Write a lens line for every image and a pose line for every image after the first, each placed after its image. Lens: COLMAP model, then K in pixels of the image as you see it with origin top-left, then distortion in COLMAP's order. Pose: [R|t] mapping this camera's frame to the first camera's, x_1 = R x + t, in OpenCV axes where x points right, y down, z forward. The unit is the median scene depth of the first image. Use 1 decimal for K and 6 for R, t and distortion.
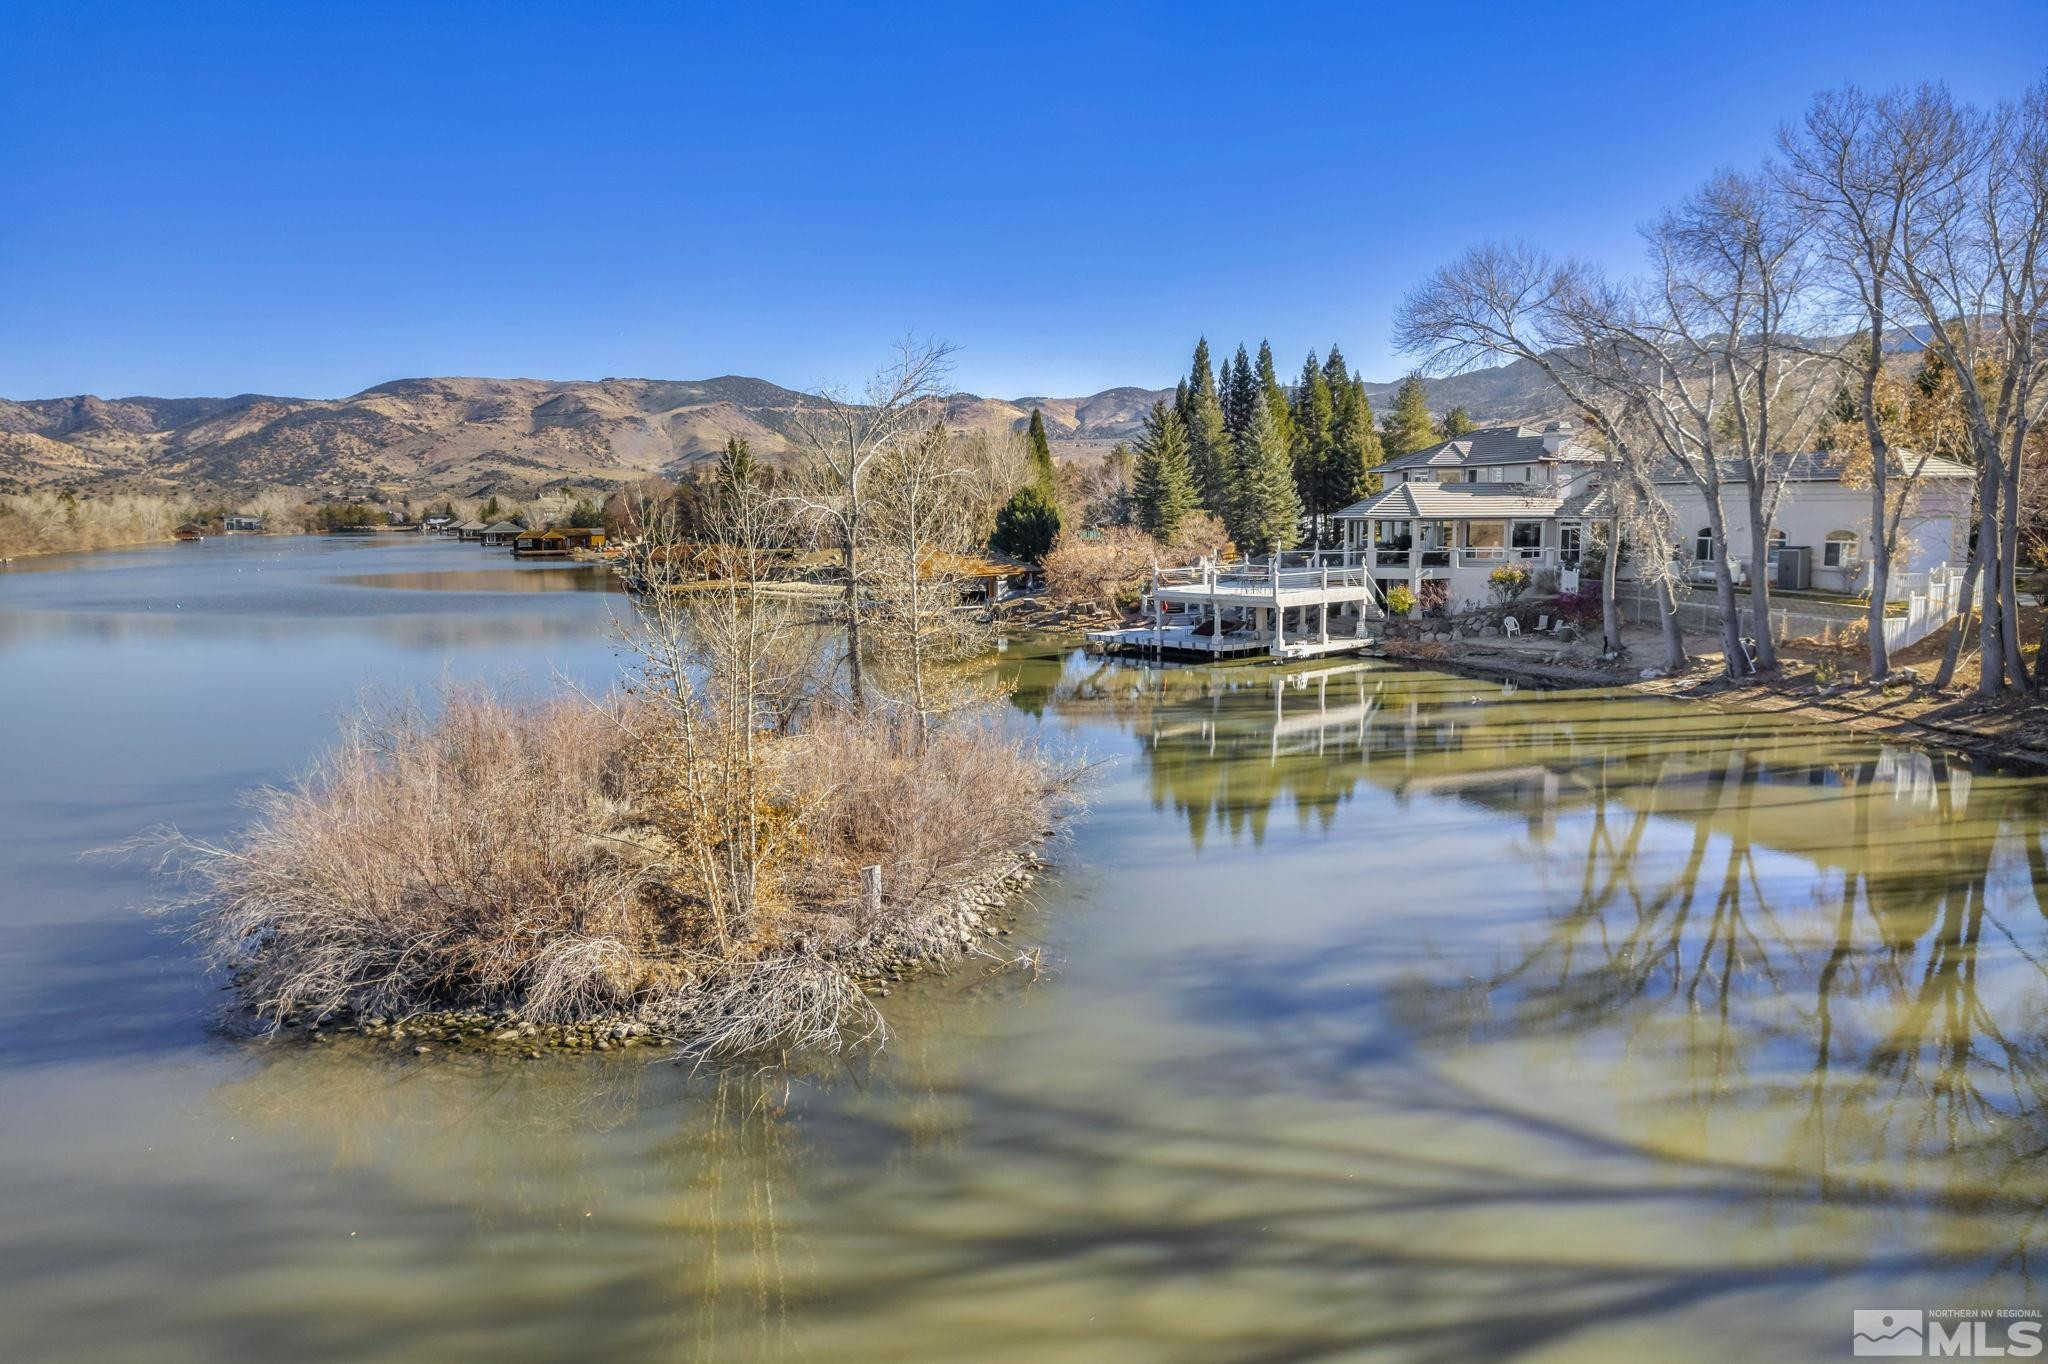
lens RADIAL K [[1335.1, 0, 1024.0], [0, 1335.1, 682.0], [0, 0, 1]] dist [-0.052134, 0.000386]
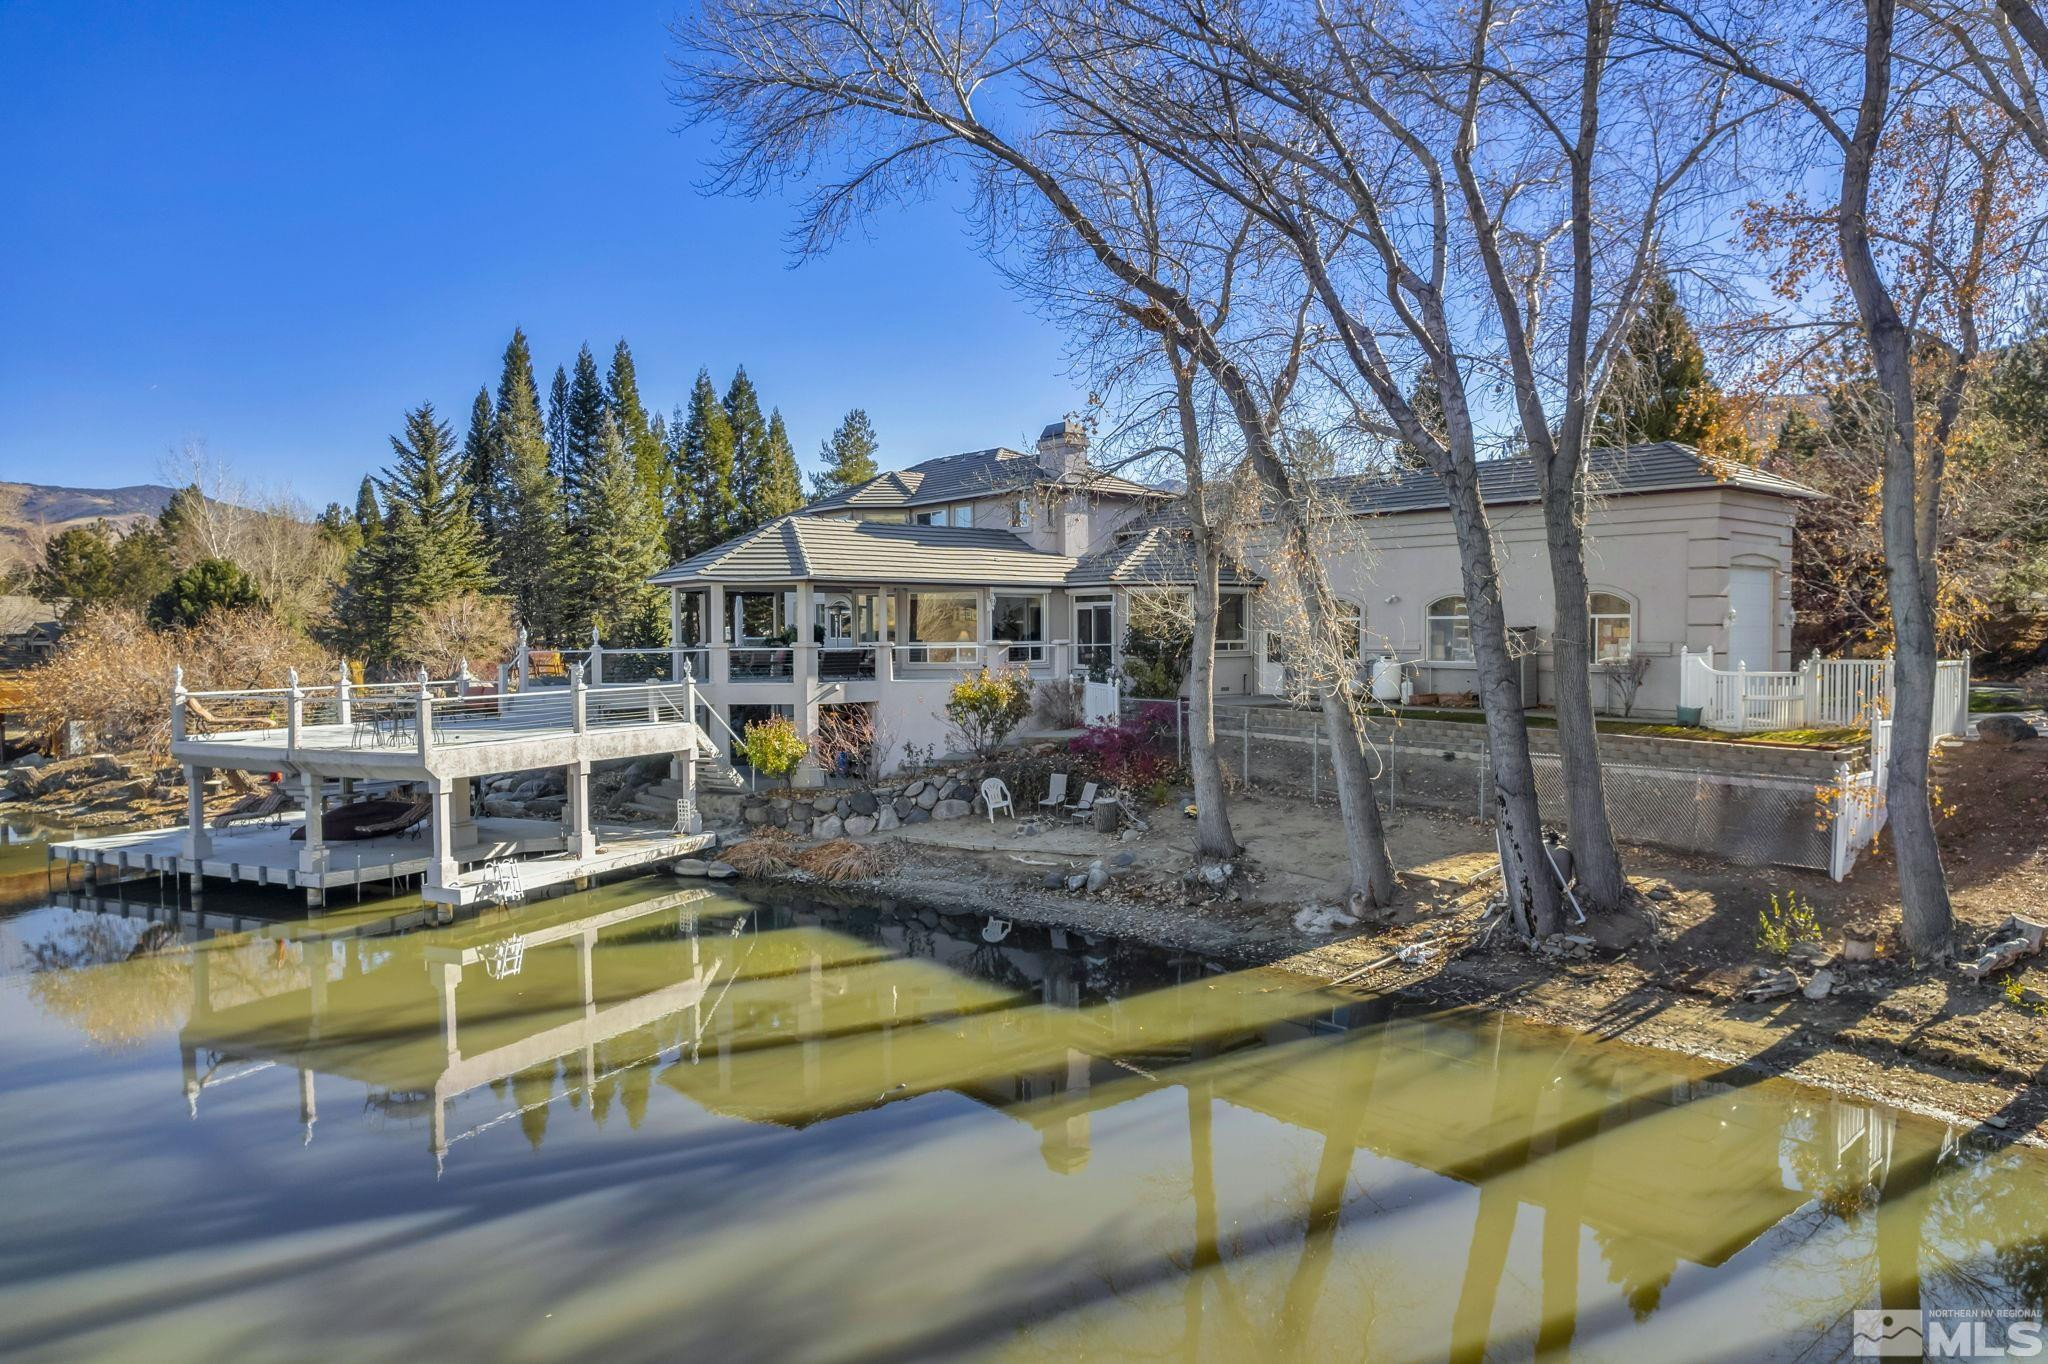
lens RADIAL K [[1335.1, 0, 1024.0], [0, 1335.1, 682.0], [0, 0, 1]] dist [-0.052134, 0.000386]
pose [[0.932878, -0.008622, 0.360090, 0.196535], [0.043685, 0.995042, -0.089348, -0.038857], [-0.357535, 0.099081, 0.928629, 0.524252]]
